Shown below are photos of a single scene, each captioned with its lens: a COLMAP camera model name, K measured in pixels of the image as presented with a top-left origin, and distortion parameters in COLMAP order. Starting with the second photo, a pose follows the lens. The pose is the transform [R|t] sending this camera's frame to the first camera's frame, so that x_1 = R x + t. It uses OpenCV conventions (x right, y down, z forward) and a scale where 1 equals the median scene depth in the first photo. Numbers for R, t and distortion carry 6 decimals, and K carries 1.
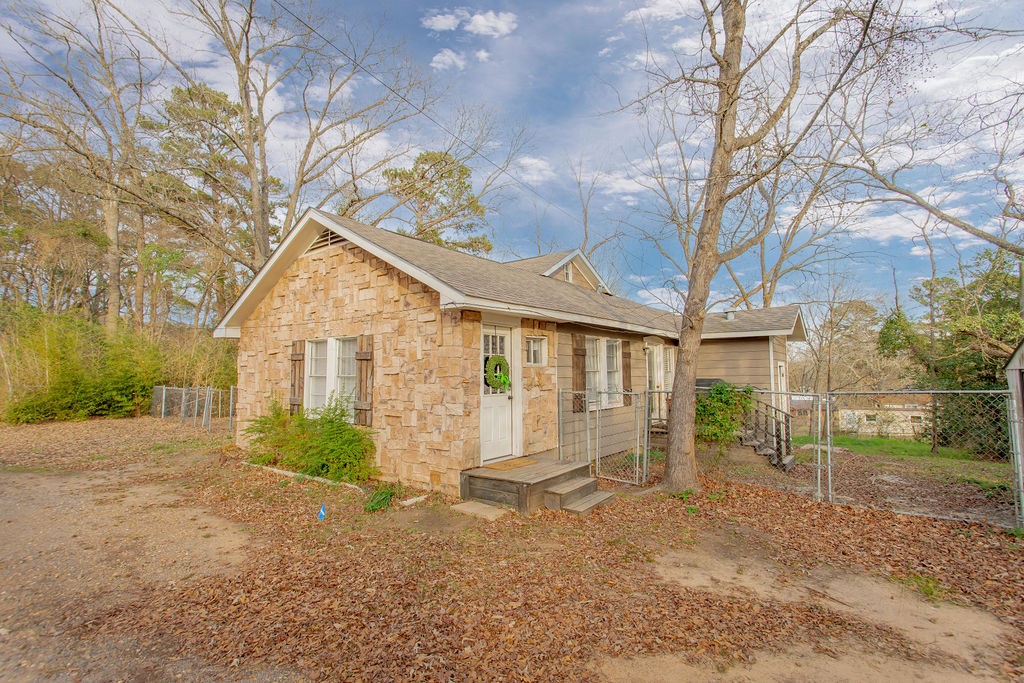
lens RADIAL K [[512.9, 0, 527.0], [0, 512.9, 294.6], [0, 0, 1]] dist [-0.000127, 0.000415]
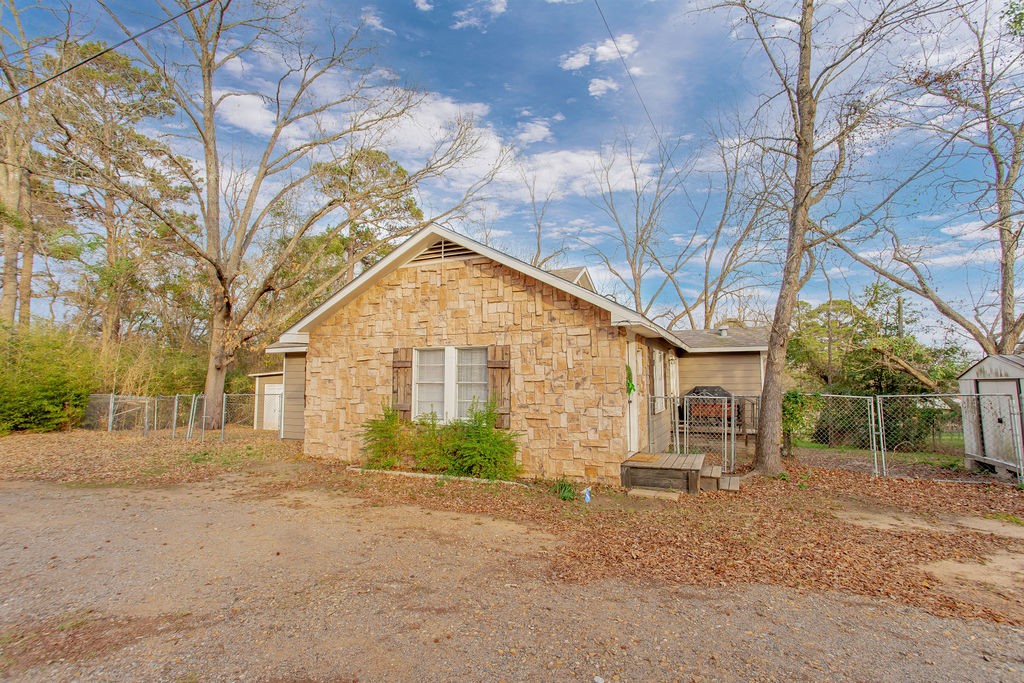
lens RADIAL K [[536.5, 0, 512.3], [0, 536.5, 288.3], [0, 0, 1]] dist [-0.002045, -0.000170]
pose [[0.968711, 0.046290, 0.243836, -0.546089], [-0.041253, 0.998817, -0.025726, -0.013056], [-0.244739, 0.014862, 0.969475, -0.109913]]
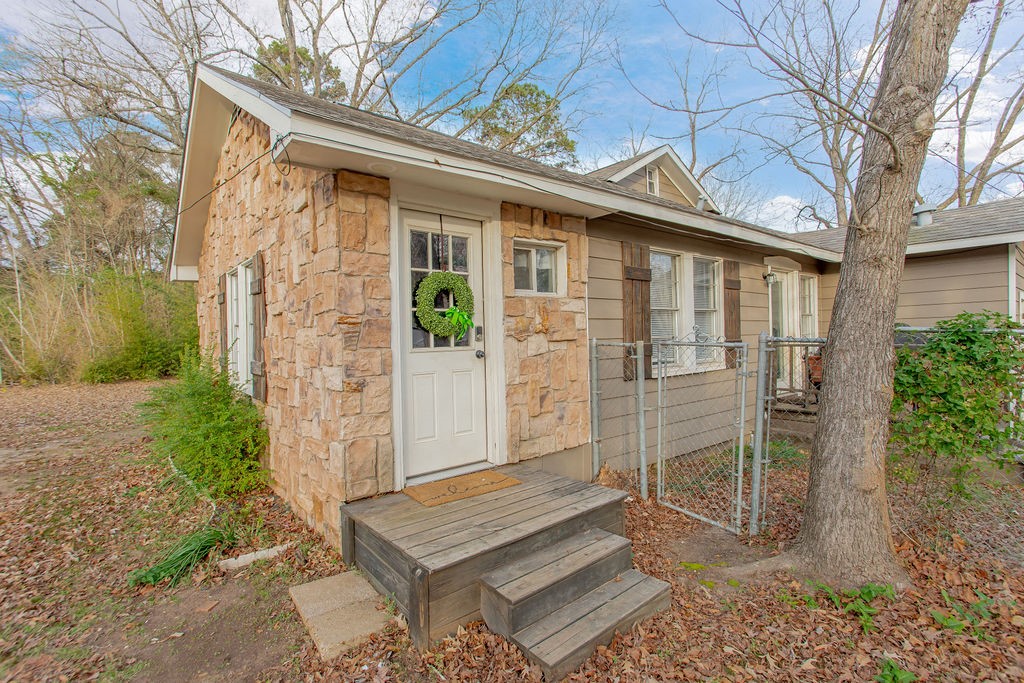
lens RADIAL K [[489.5, 0, 537.7], [0, 489.5, 323.1], [0, 0, 1]] dist [0.004536, 0.000255]
pose [[0.974562, -0.018120, -0.223386, 0.123681], [0.046820, 0.991195, 0.123859, 0.100413], [0.219175, -0.131167, 0.966829, 0.487638]]
